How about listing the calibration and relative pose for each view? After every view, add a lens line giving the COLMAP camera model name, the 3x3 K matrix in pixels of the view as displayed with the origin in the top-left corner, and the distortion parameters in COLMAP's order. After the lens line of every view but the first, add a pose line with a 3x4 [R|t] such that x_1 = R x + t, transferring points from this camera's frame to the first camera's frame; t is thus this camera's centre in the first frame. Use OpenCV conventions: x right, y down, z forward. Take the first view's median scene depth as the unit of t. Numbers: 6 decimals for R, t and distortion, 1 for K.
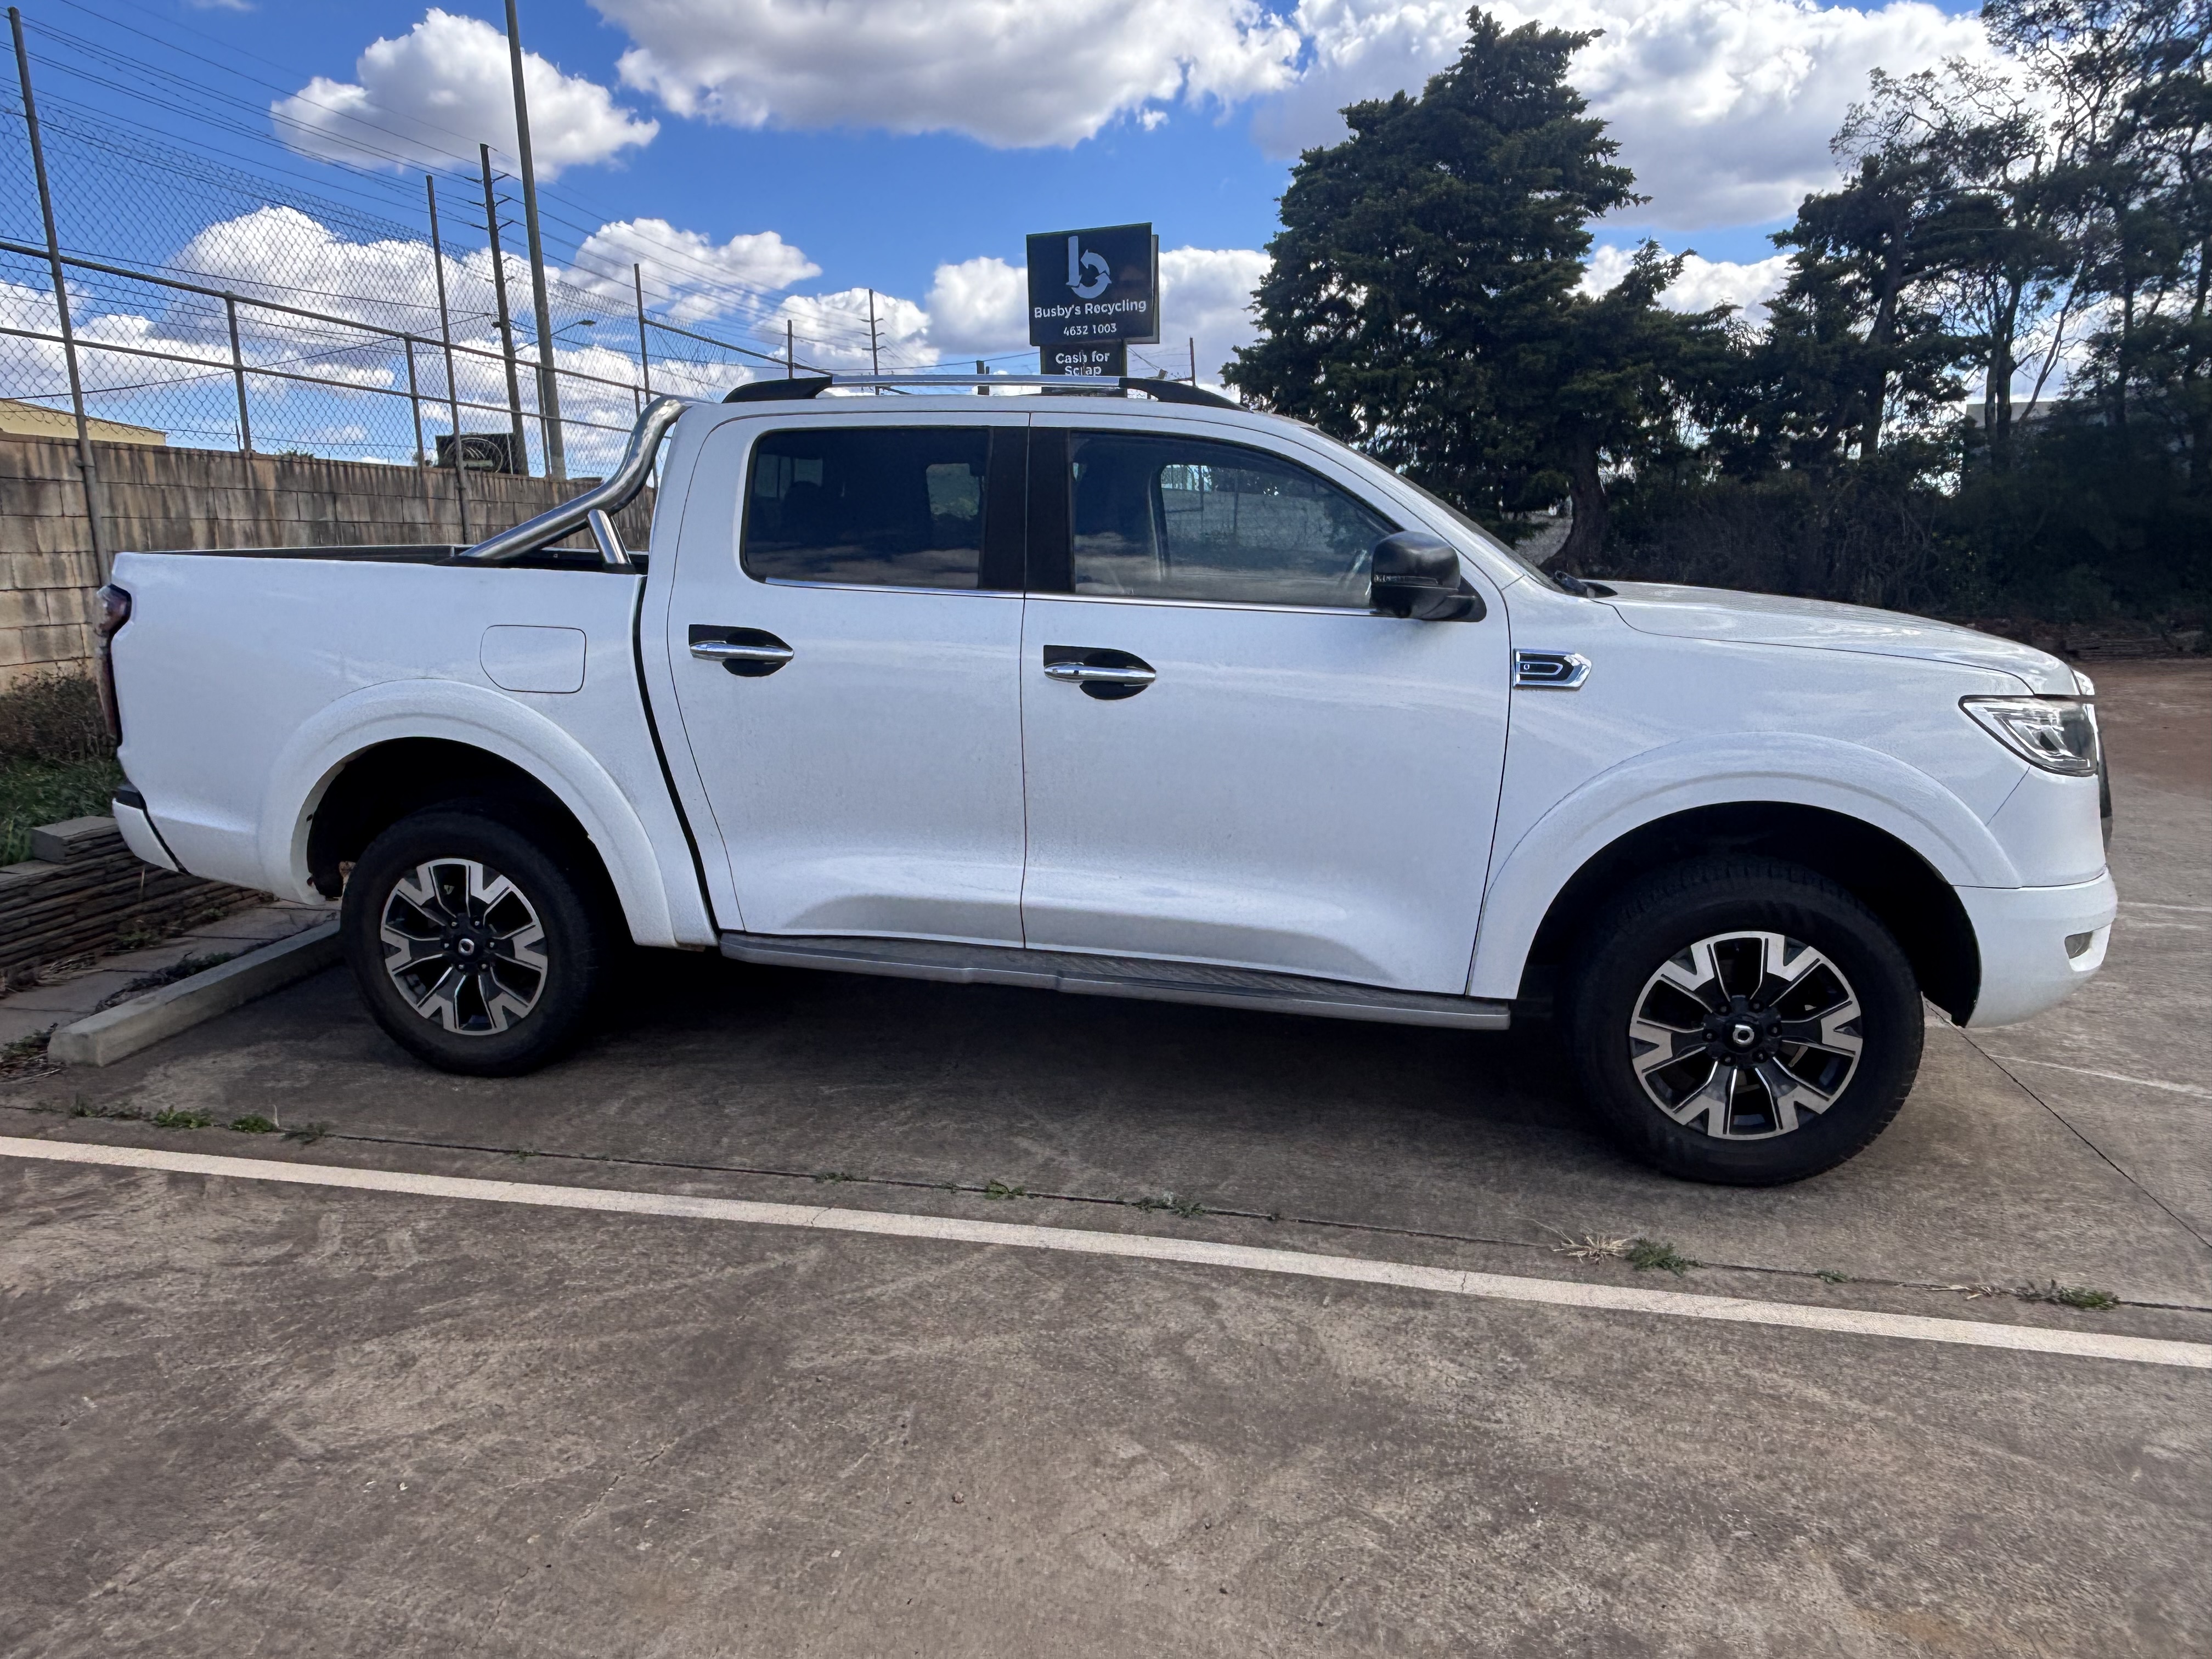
lens RADIAL K [[1433.2, 0, 1102.1], [0, 1433.2, 838.7], [0, 0, 1]] dist [0.016085, -0.021091]
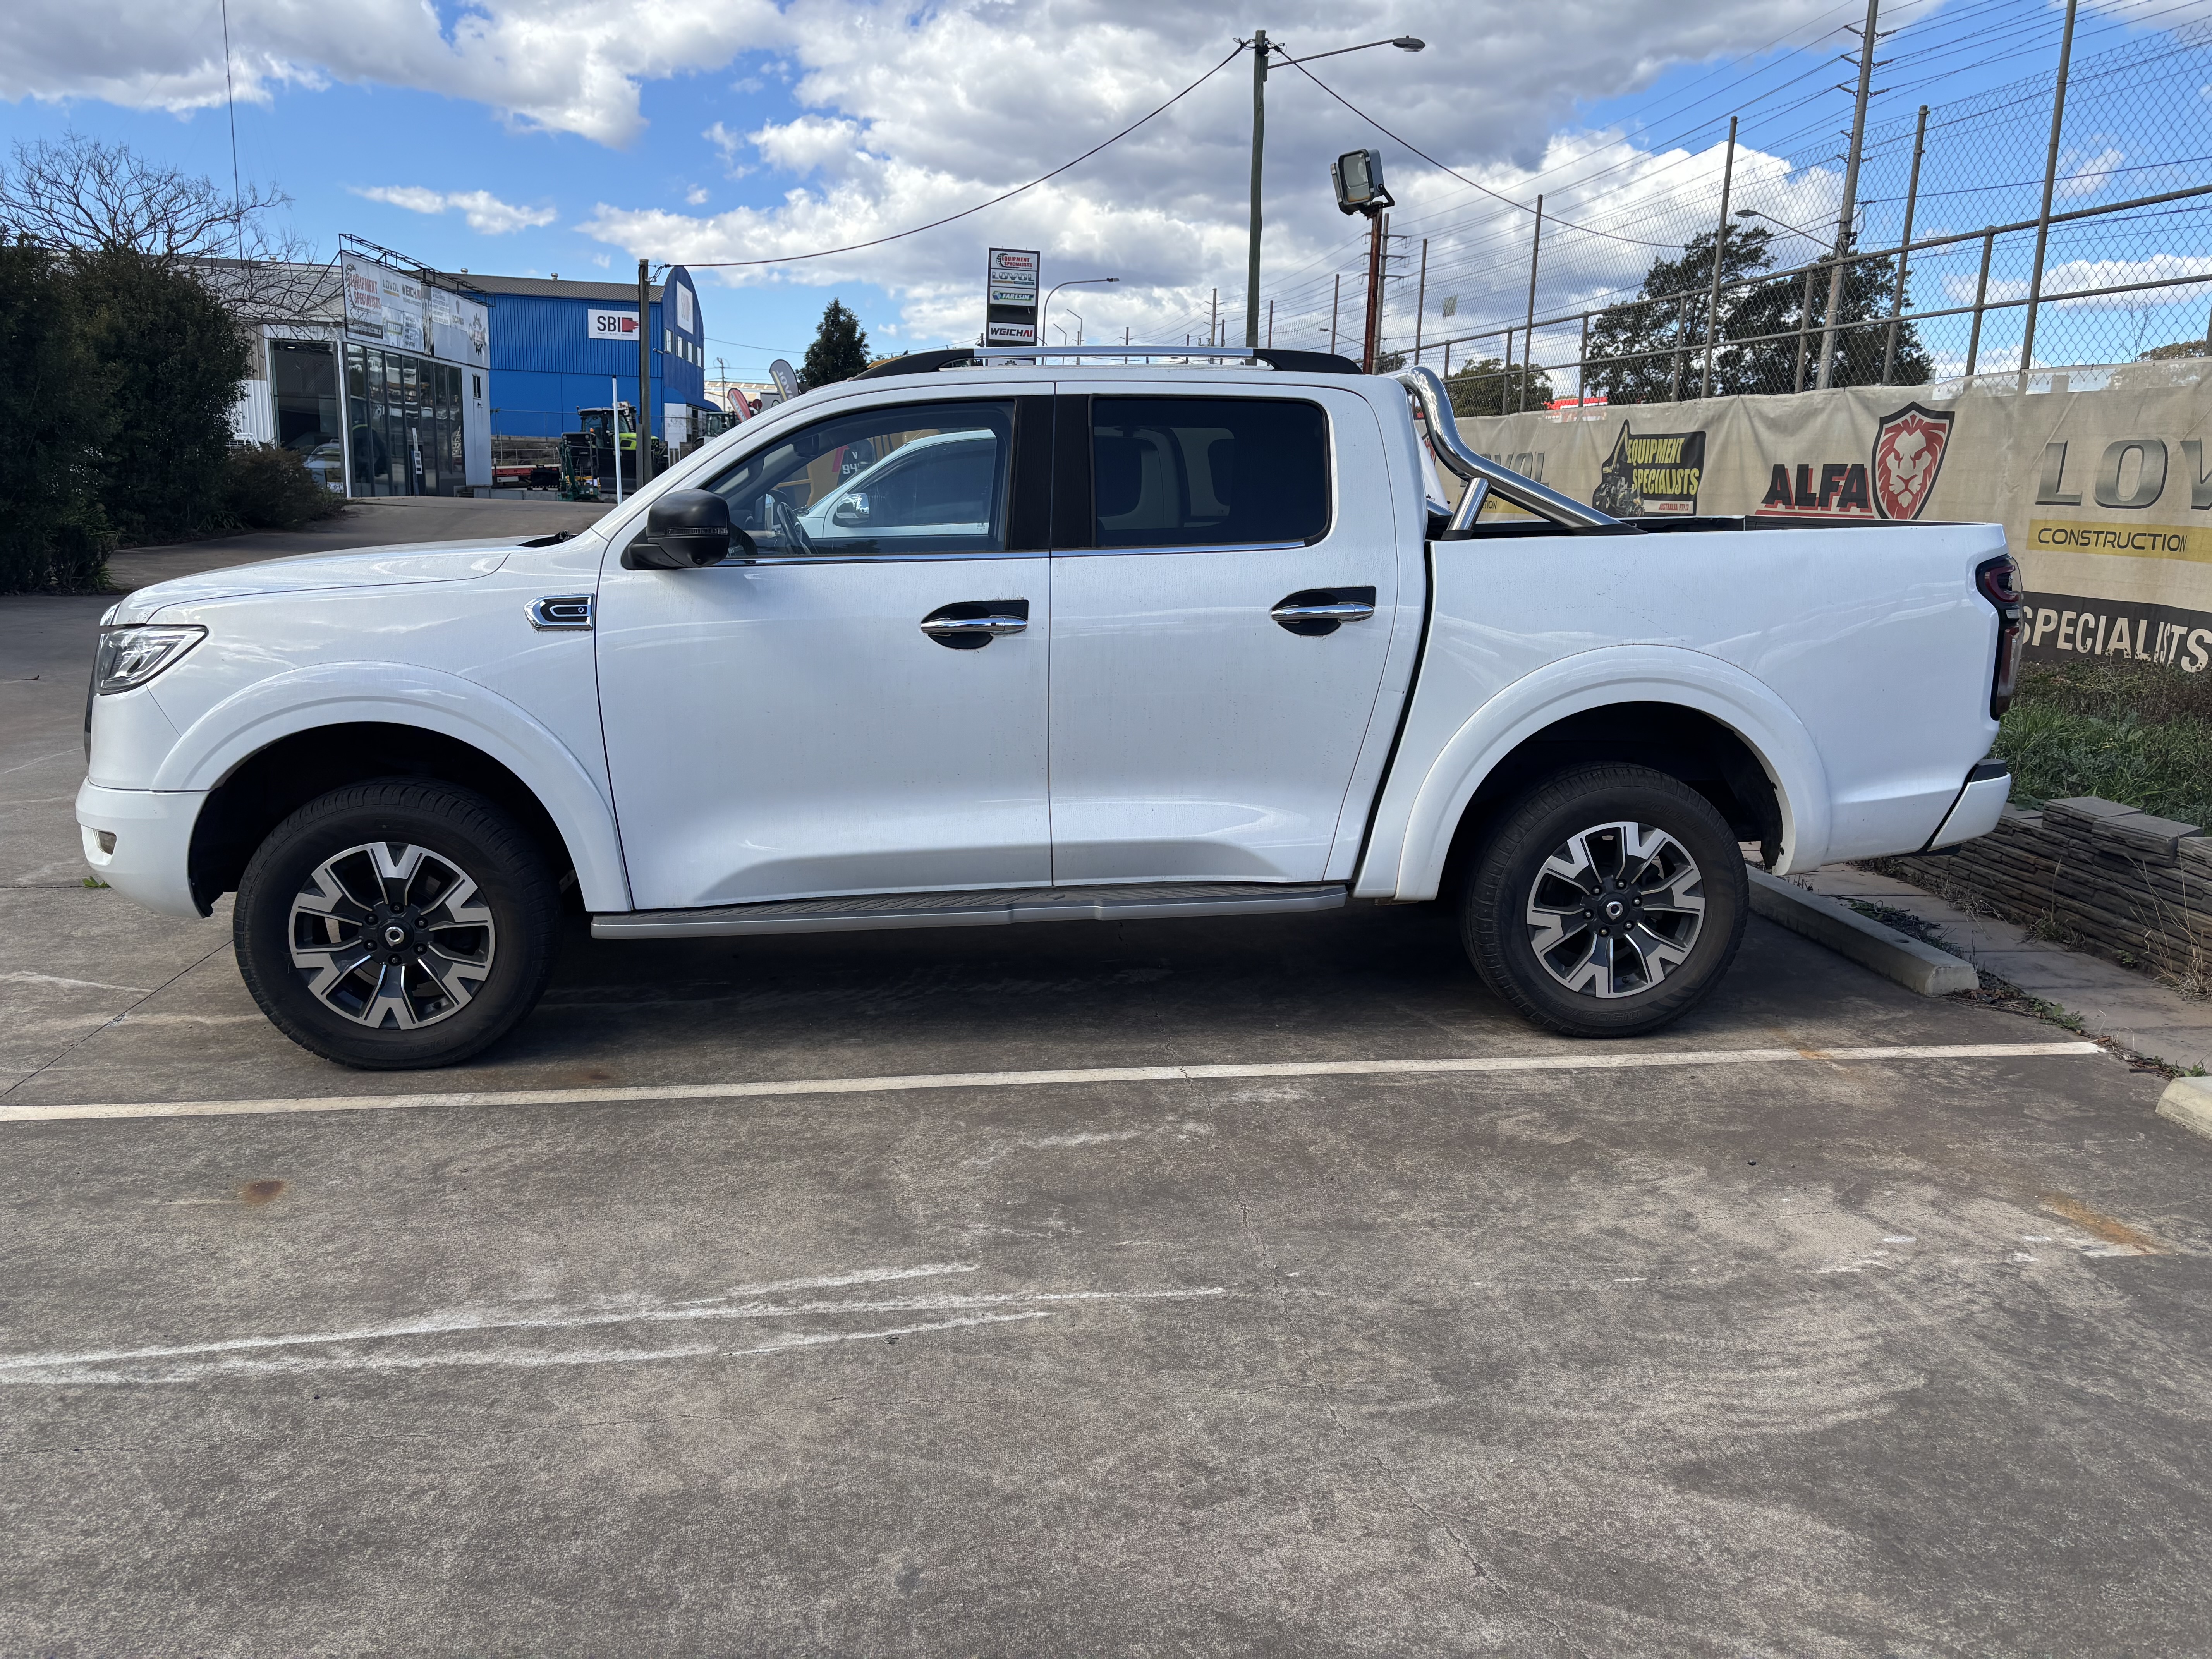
lens RADIAL K [[1665.2, 0, 1113.2], [0, 1665.2, 837.7], [0, 0, 1]] dist [0.054103, -0.056898]
pose [[-0.956355, 0.050079, -0.287883, 0.318843], [-0.072496, 0.913738, 0.399783, -0.507293], [0.283070, 0.403205, -0.870228, 2.321566]]
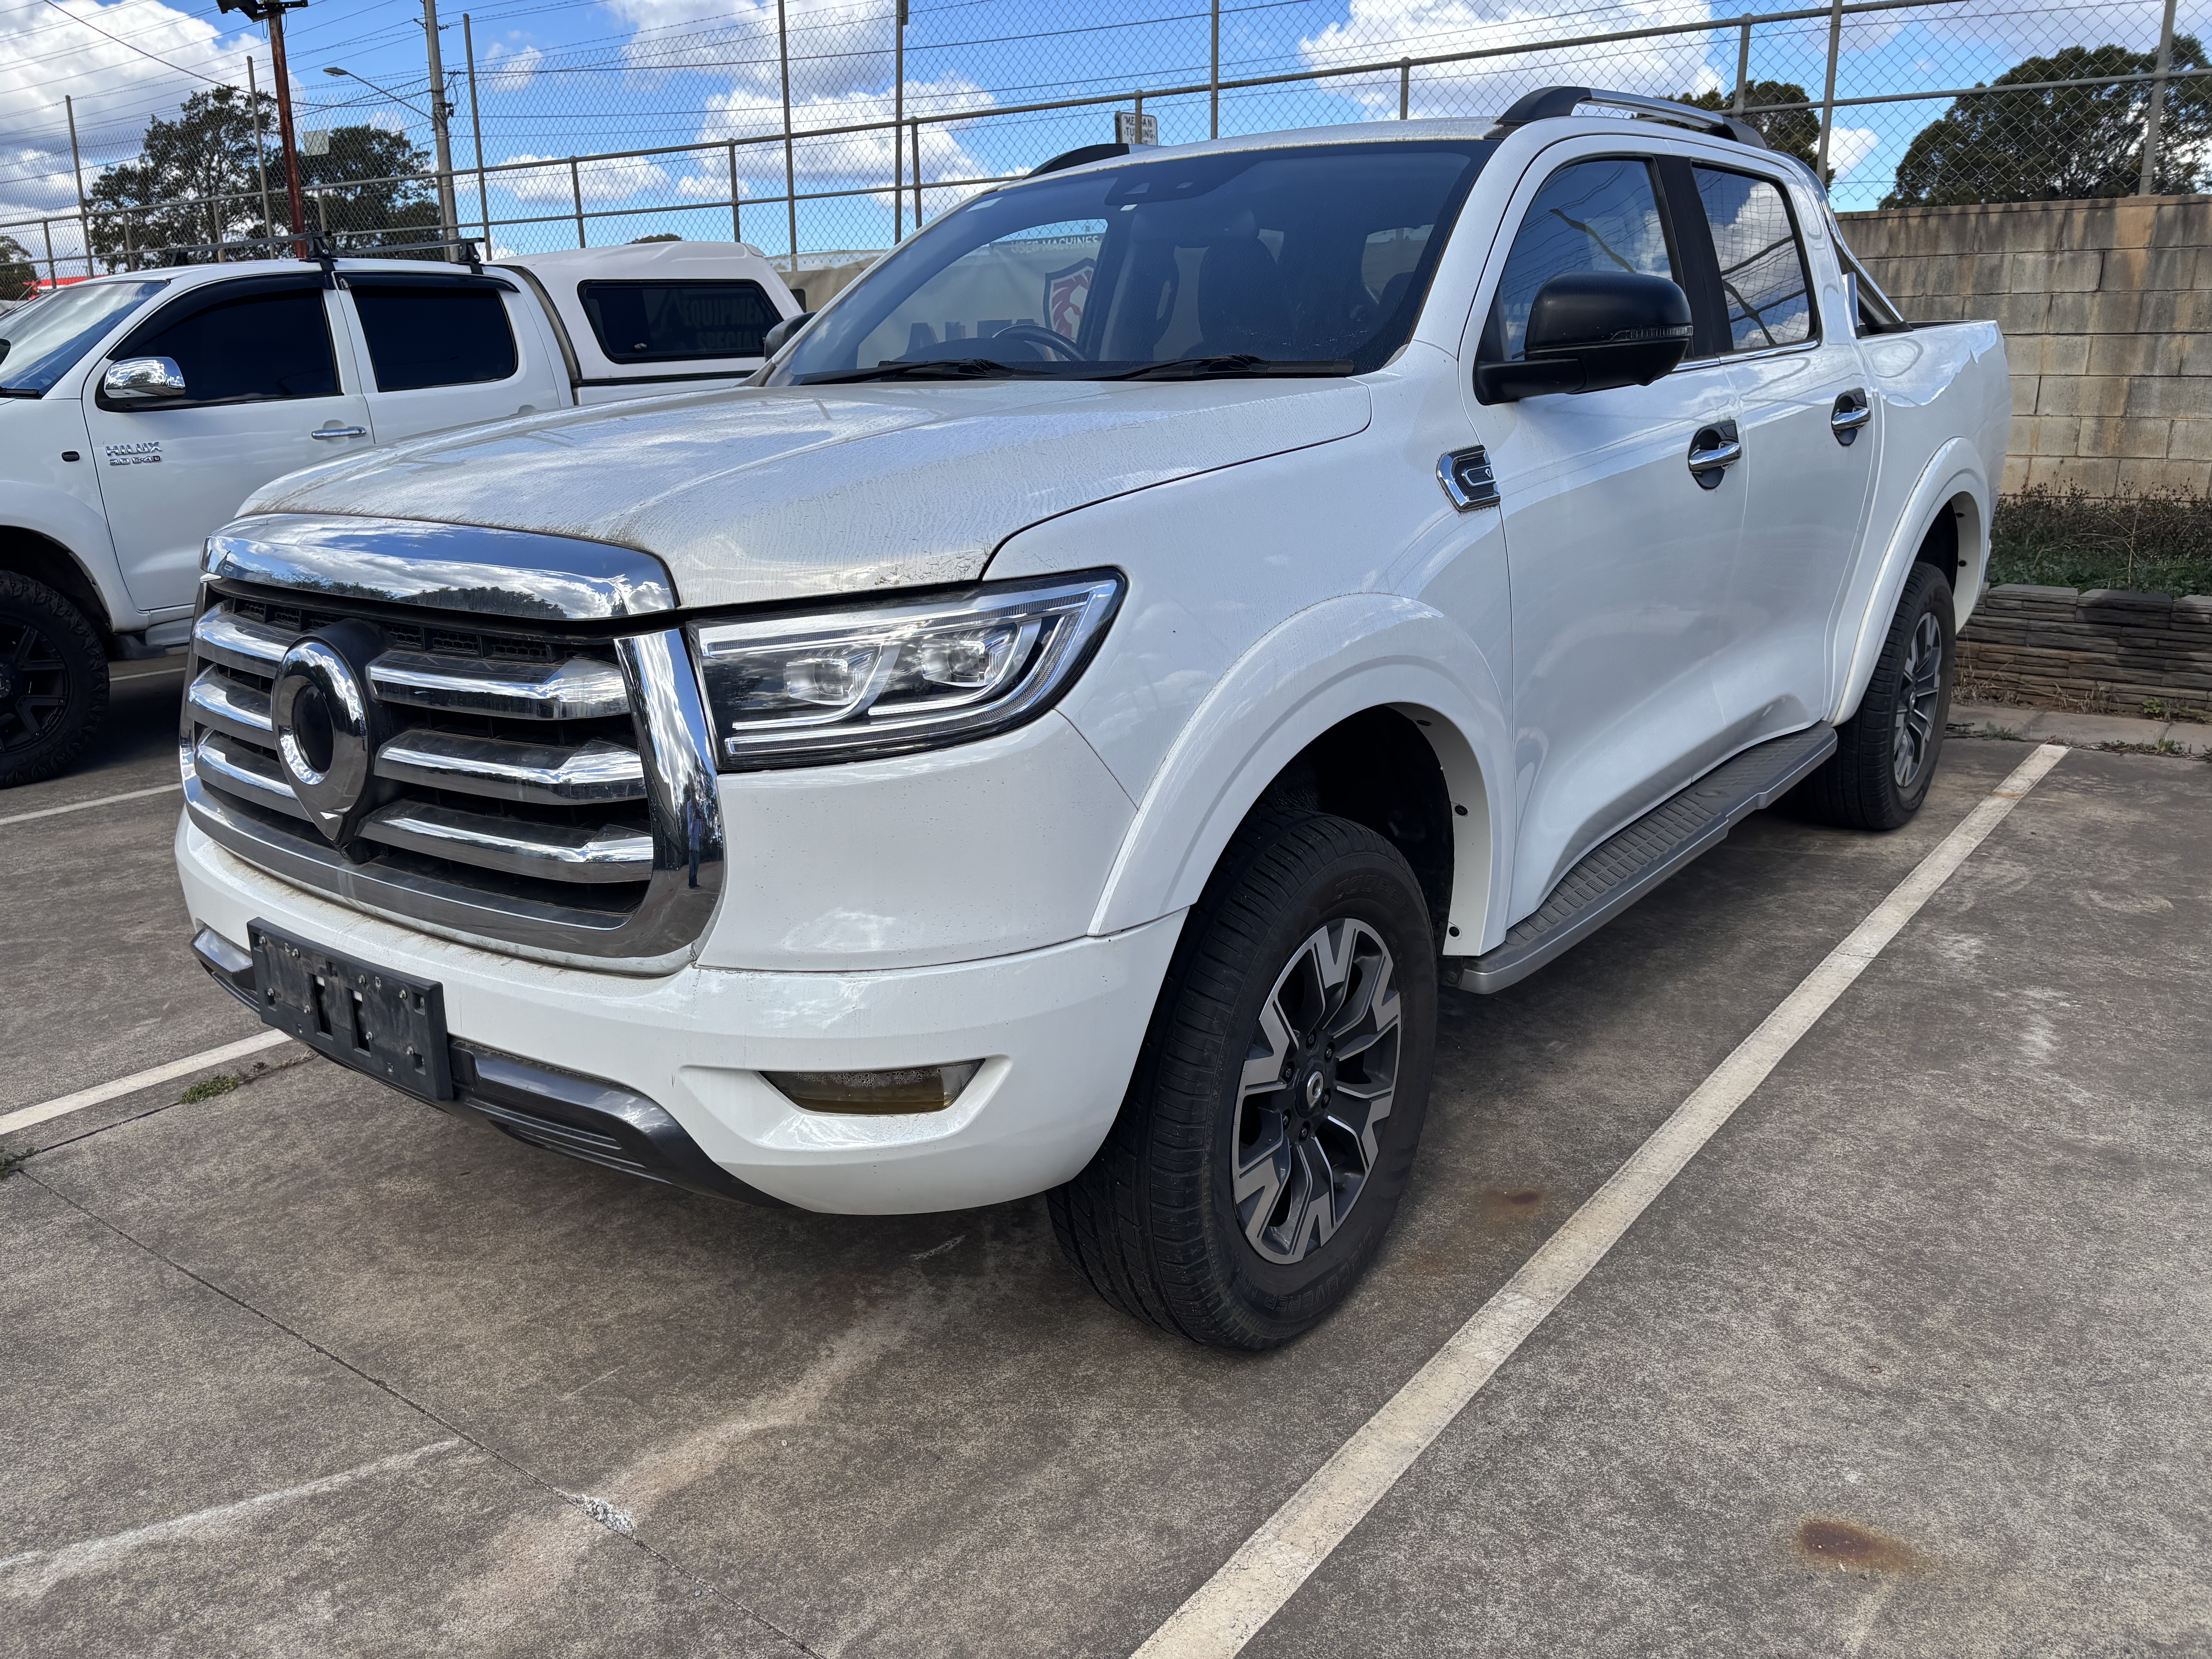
lens RADIAL K [[1665.2, 0, 1090.2], [0, 1665.2, 836.4], [0, 0, 1]] dist [0.054103, -0.056898]
pose [[-0.456937, 0.250294, -0.853558, 0.988067], [-0.167534, 0.918203, 0.358937, -0.267437], [0.873580, 0.307011, -0.377628, 1.395166]]
